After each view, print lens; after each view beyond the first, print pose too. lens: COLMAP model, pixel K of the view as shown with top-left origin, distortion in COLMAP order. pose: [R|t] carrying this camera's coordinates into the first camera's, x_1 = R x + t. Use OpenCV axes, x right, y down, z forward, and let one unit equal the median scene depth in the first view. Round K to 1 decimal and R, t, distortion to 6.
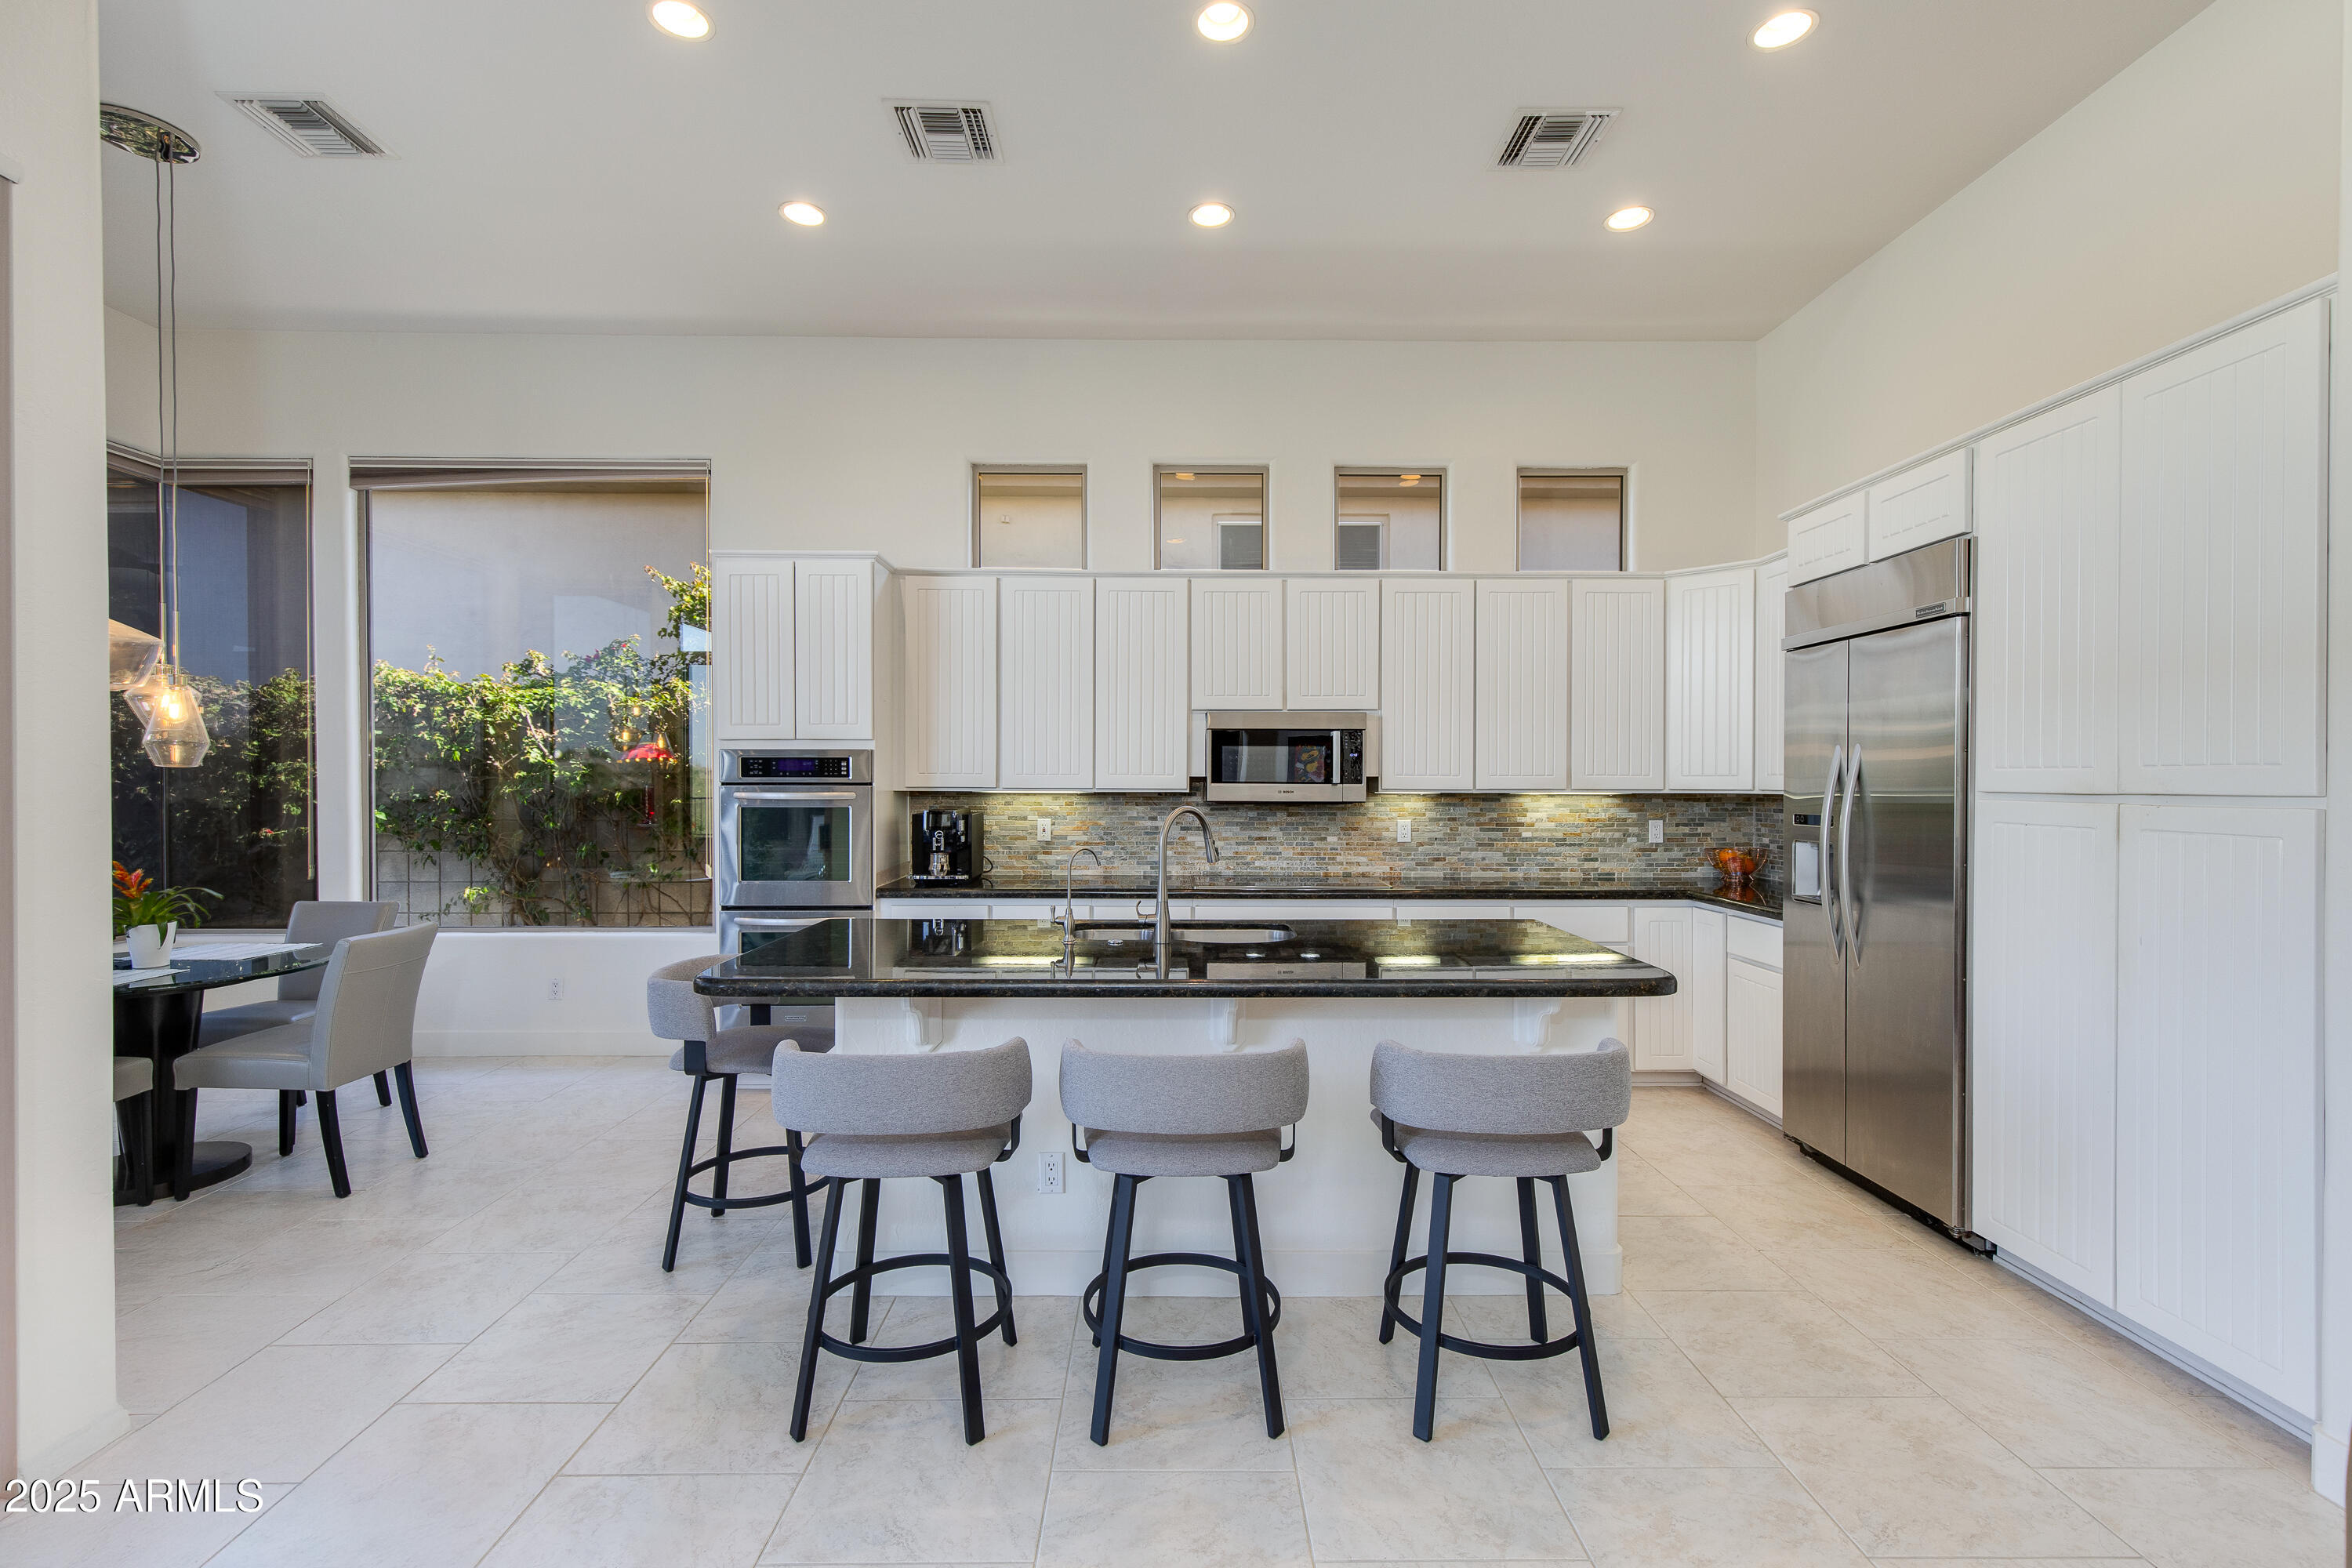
lens RADIAL K [[1058.5, 0, 1169.2], [0, 1058.5, 787.9], [0, 0, 1]] dist [0.008192, -0.001829]
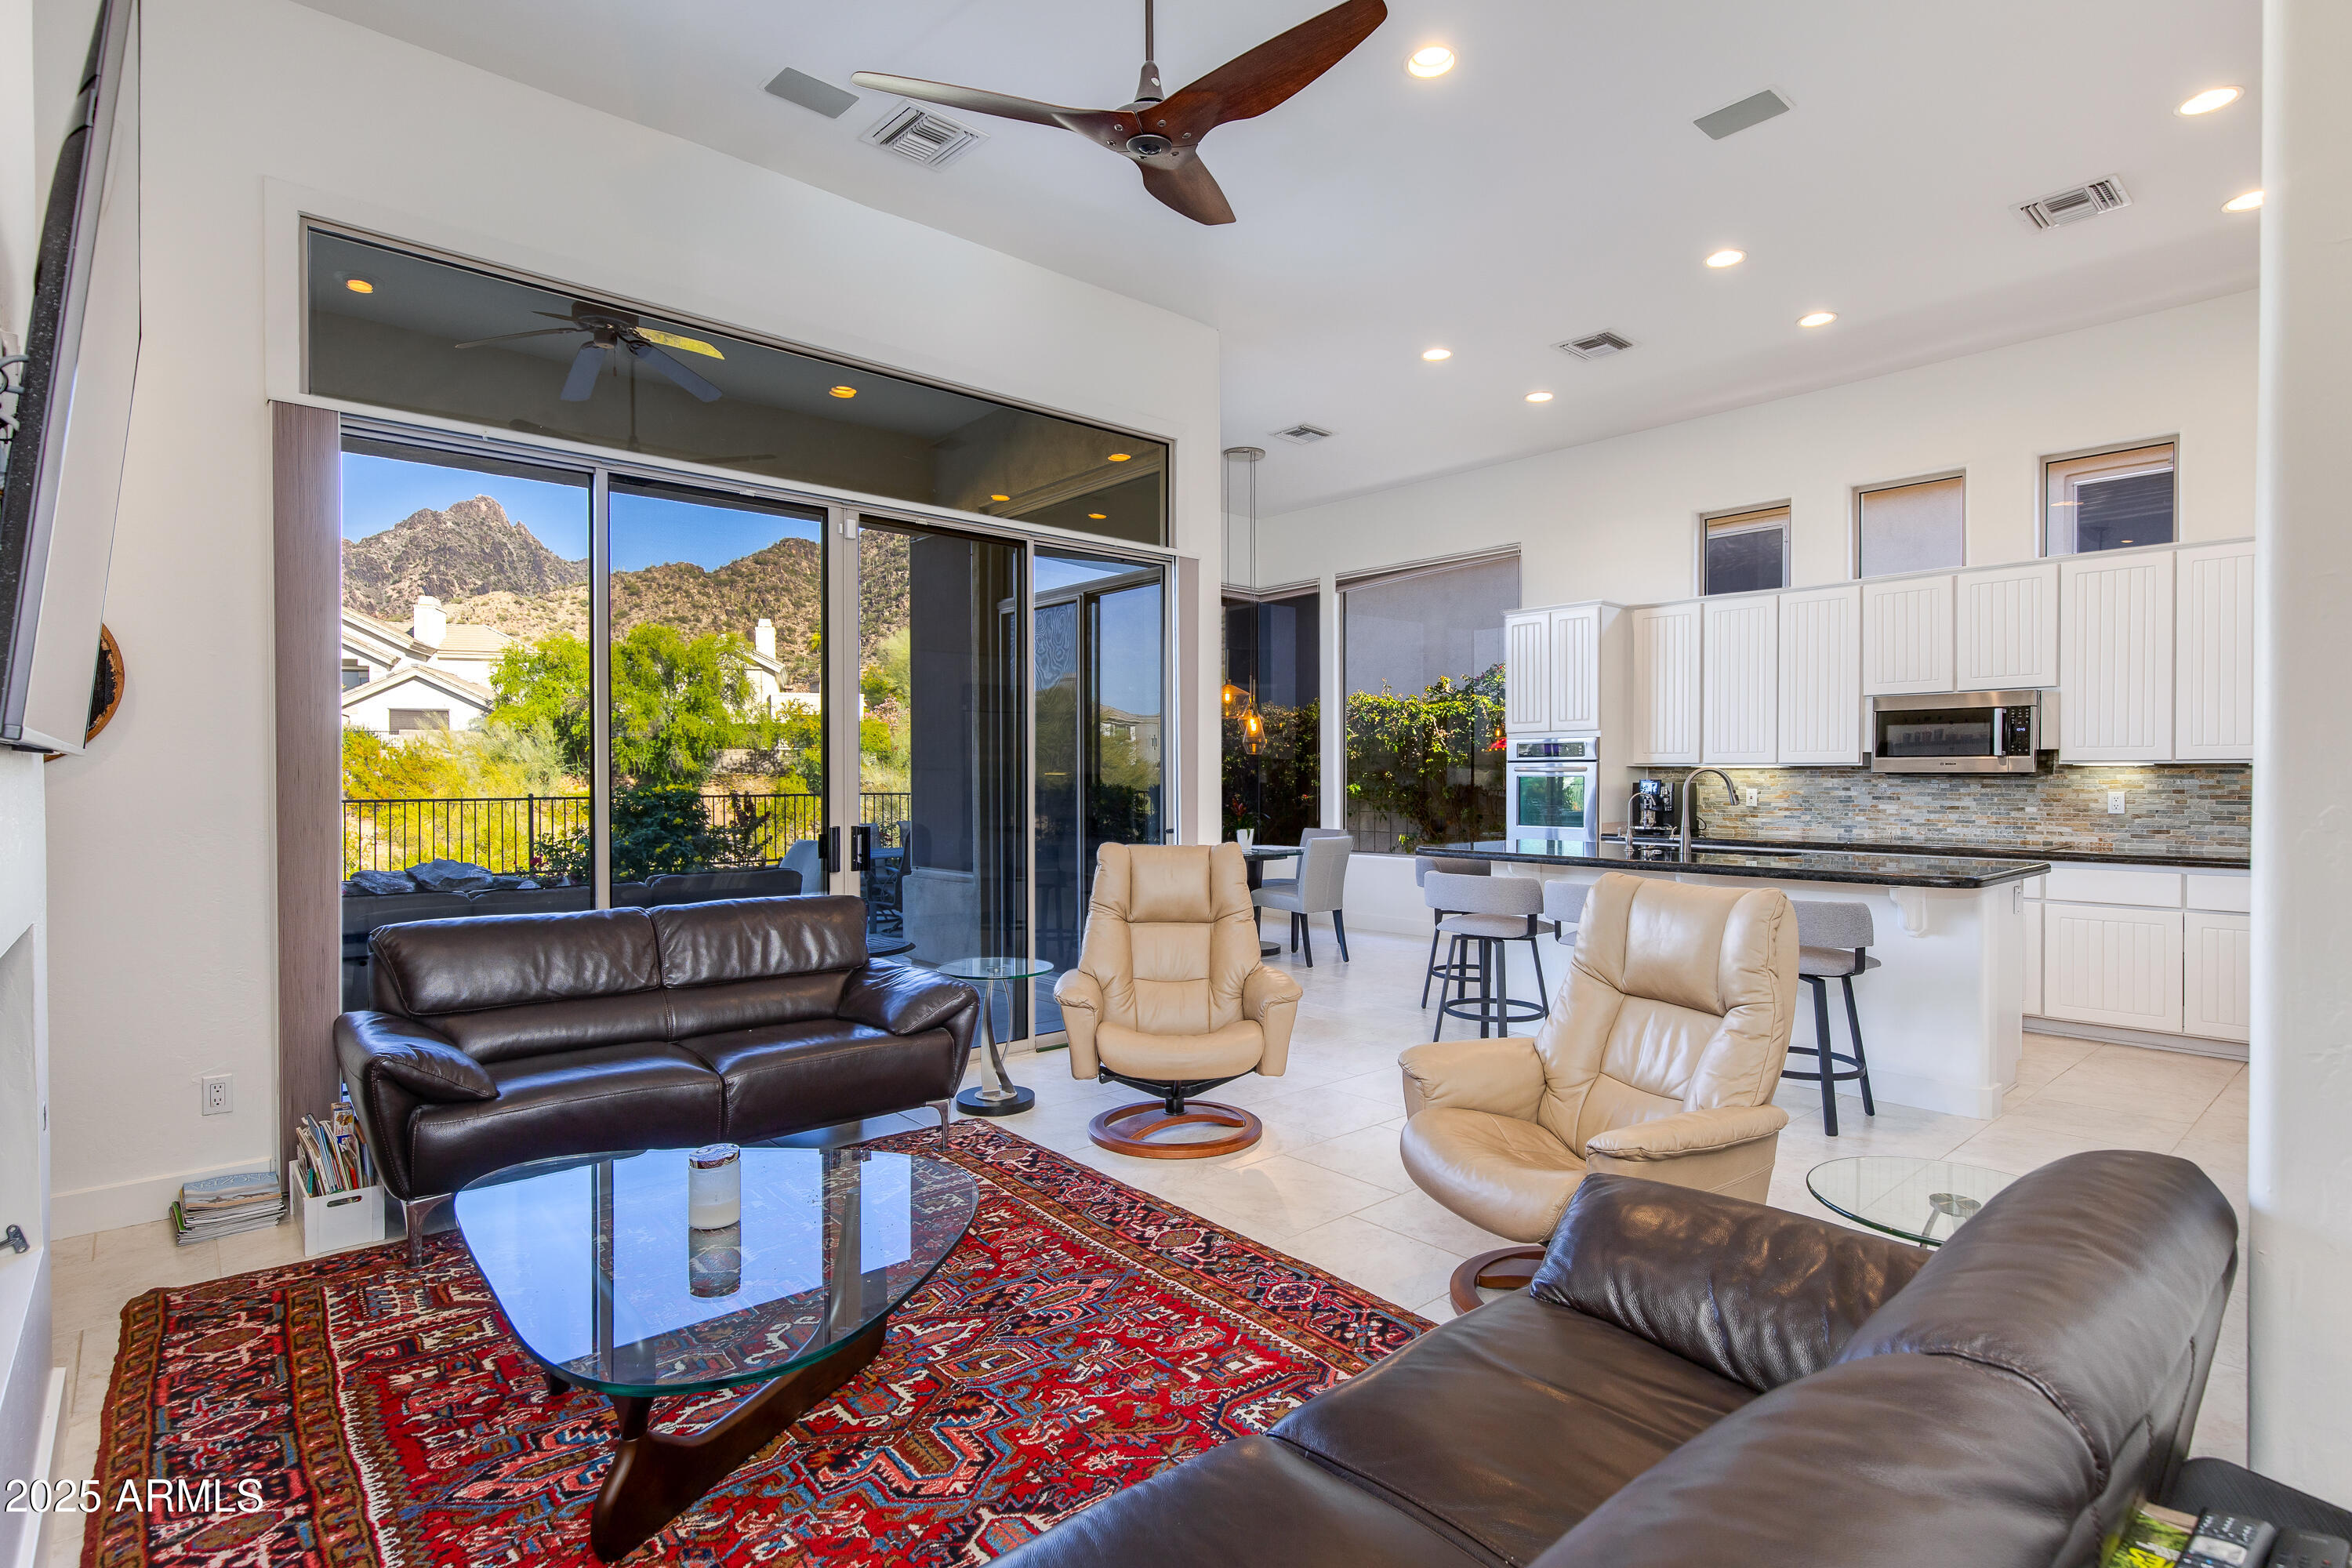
lens RADIAL K [[1158.4, 0, 1189.4], [0, 1158.4, 789.9], [0, 0, 1]] dist [-0.005794, 0.000240]
pose [[0.662152, 0.006115, -0.749345, 0.492617], [-0.006246, 0.999977, 0.002640, 0.032988], [0.749344, 0.002932, 0.662175, -0.427643]]
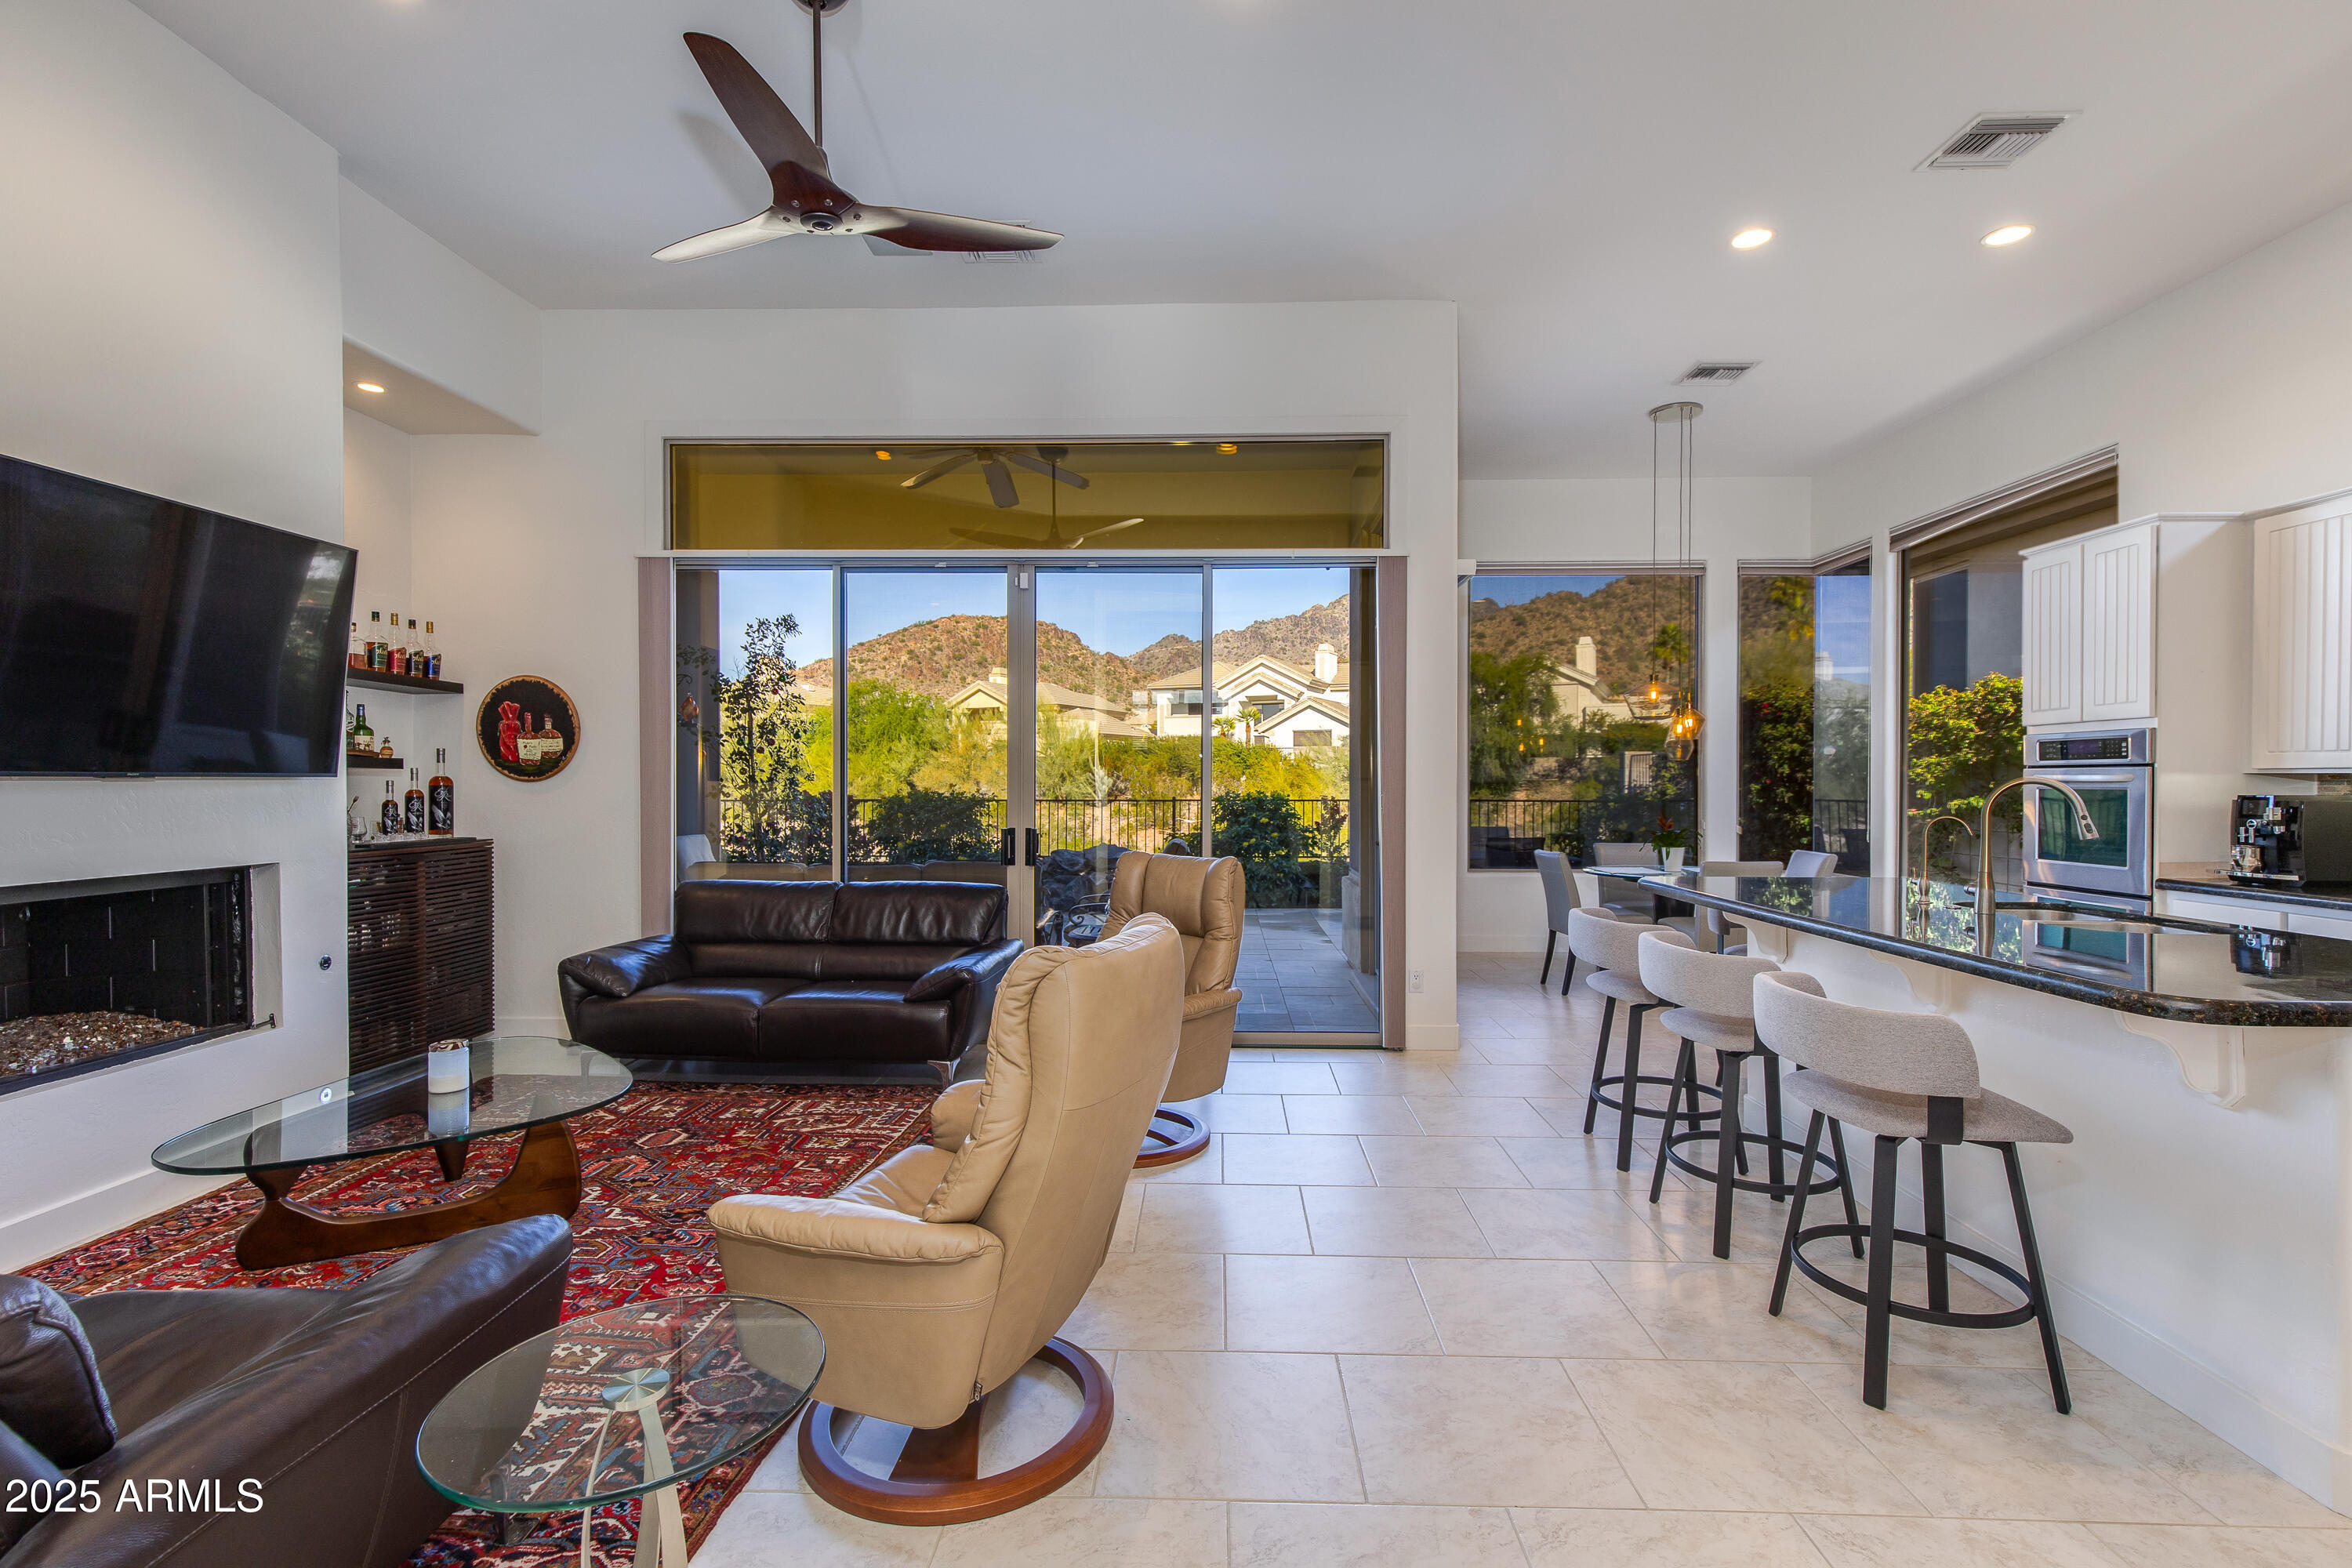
lens RADIAL K [[1058.5, 0, 1186.4], [0, 1058.5, 790.2], [0, 0, 1]] dist [0.008192, -0.001829]
pose [[-0.035045, 0.005786, -0.999369, 0.631203], [-0.012471, 0.999903, 0.006226, 0.021822], [0.999308, 0.012682, -0.034970, 0.180515]]
